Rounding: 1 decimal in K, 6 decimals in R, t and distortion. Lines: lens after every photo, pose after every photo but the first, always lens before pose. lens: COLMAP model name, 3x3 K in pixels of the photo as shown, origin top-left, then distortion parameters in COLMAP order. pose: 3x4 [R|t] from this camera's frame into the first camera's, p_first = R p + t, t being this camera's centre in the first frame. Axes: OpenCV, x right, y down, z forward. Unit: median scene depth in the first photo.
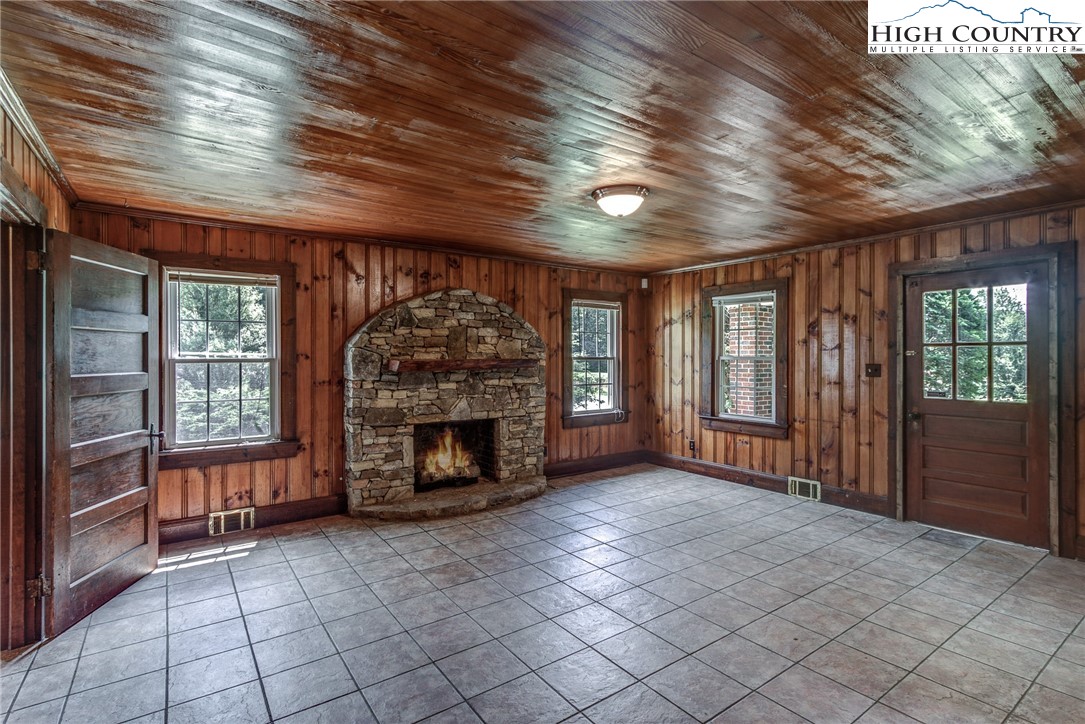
lens RADIAL K [[531.6, 0, 542.7], [0, 531.6, 357.3], [0, 0, 1]] dist [0.002312, 0.000333]
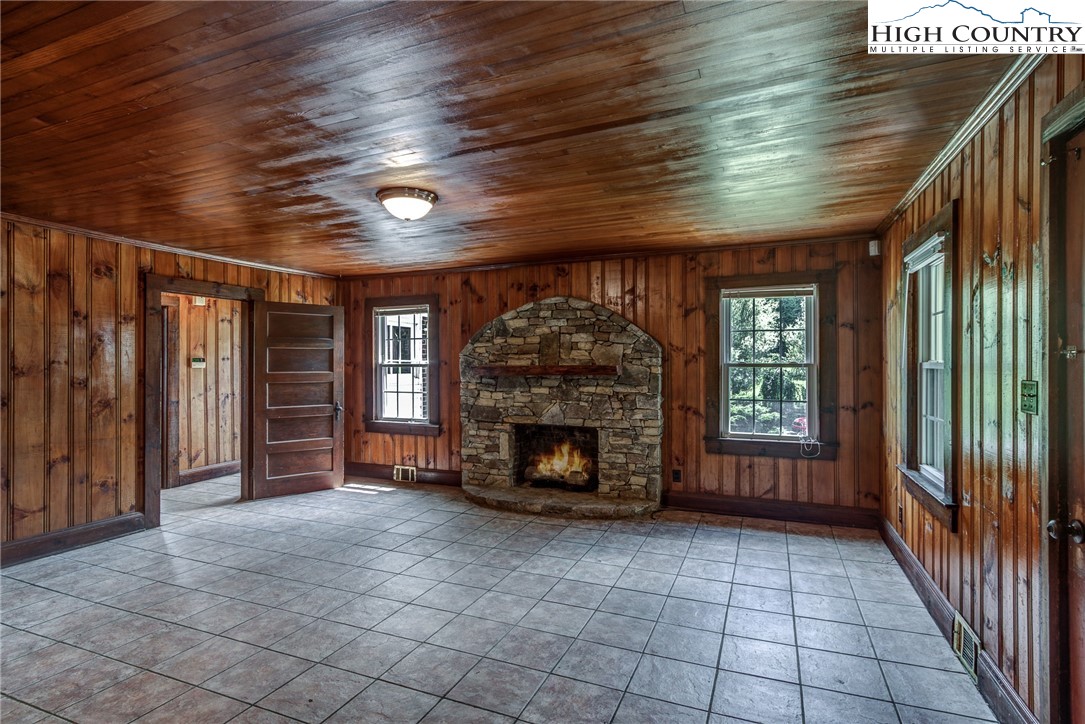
lens RADIAL K [[524.3, 0, 542.5], [0, 524.3, 362.0], [0, 0, 1]] dist [-0.009764, -0.000039]
pose [[0.528913, -0.001671, -0.848675, 0.712749], [-0.001011, 0.999996, -0.002599, -0.000091], [0.848676, 0.002233, 0.528909, 0.457827]]
